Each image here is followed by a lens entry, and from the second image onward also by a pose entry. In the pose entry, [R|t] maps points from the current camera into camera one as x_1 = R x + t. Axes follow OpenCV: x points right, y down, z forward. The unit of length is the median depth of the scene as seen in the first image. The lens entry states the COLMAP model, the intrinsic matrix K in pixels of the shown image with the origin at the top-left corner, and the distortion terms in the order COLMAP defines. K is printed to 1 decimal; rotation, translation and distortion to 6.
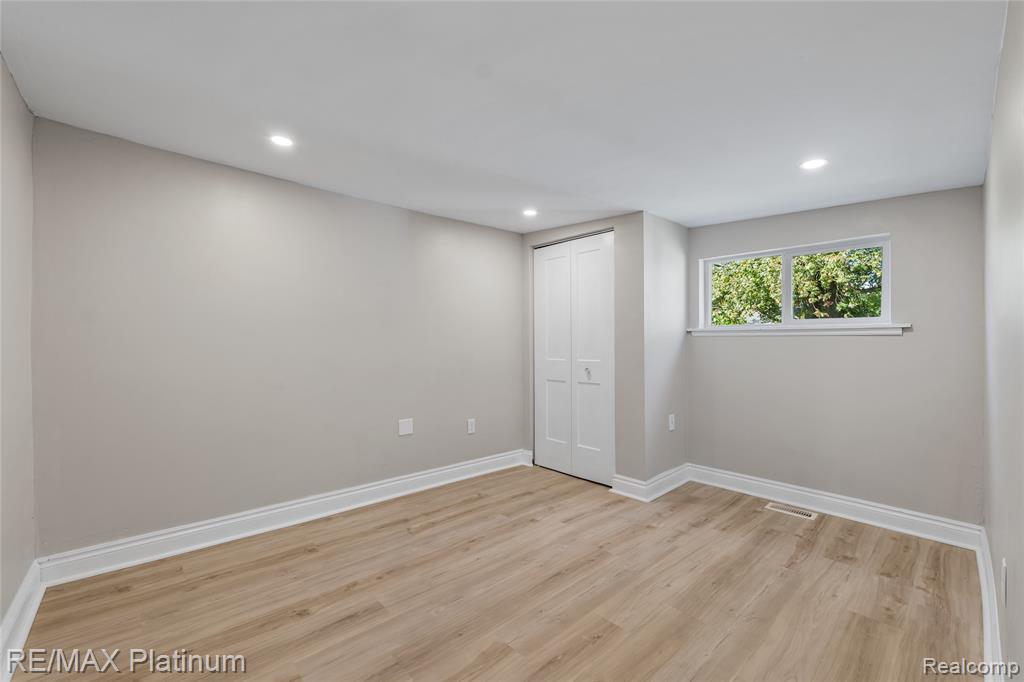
lens RADIAL K [[430.7, 0, 507.8], [0, 430.7, 338.1], [0, 0, 1]] dist [-0.001824, -0.000150]
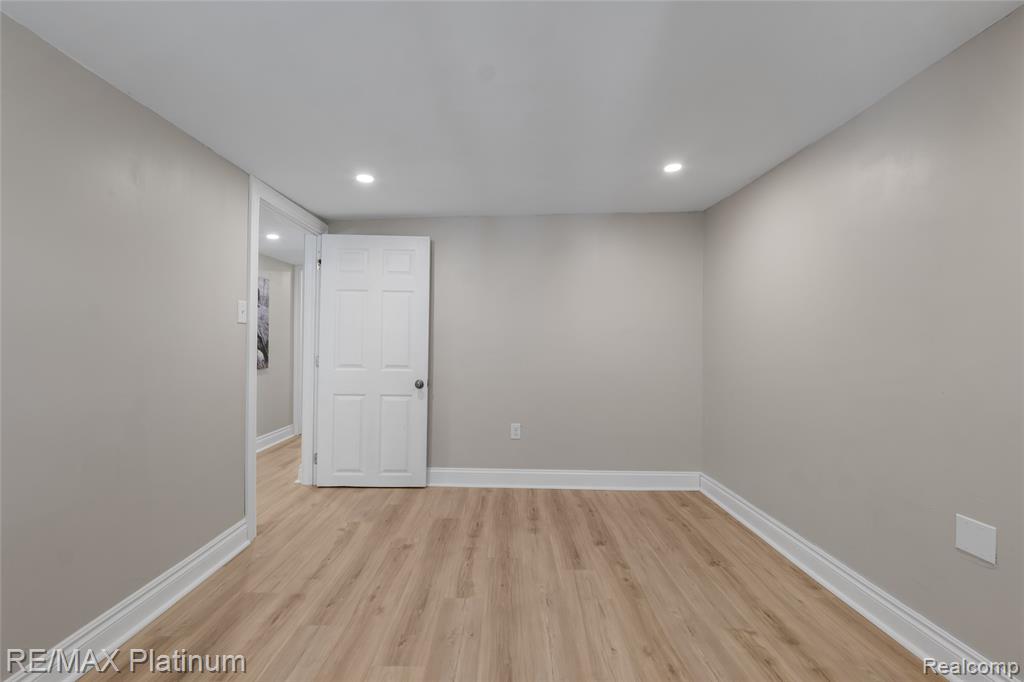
lens RADIAL K [[430.7, 0, 507.8], [0, 430.7, 338.1], [0, 0, 1]] dist [-0.001824, -0.000150]
pose [[-0.680153, -0.021477, -0.732755, 0.641756], [-0.003557, 0.999656, -0.025998, 0.033479], [0.733061, -0.015076, -0.679996, 1.537983]]
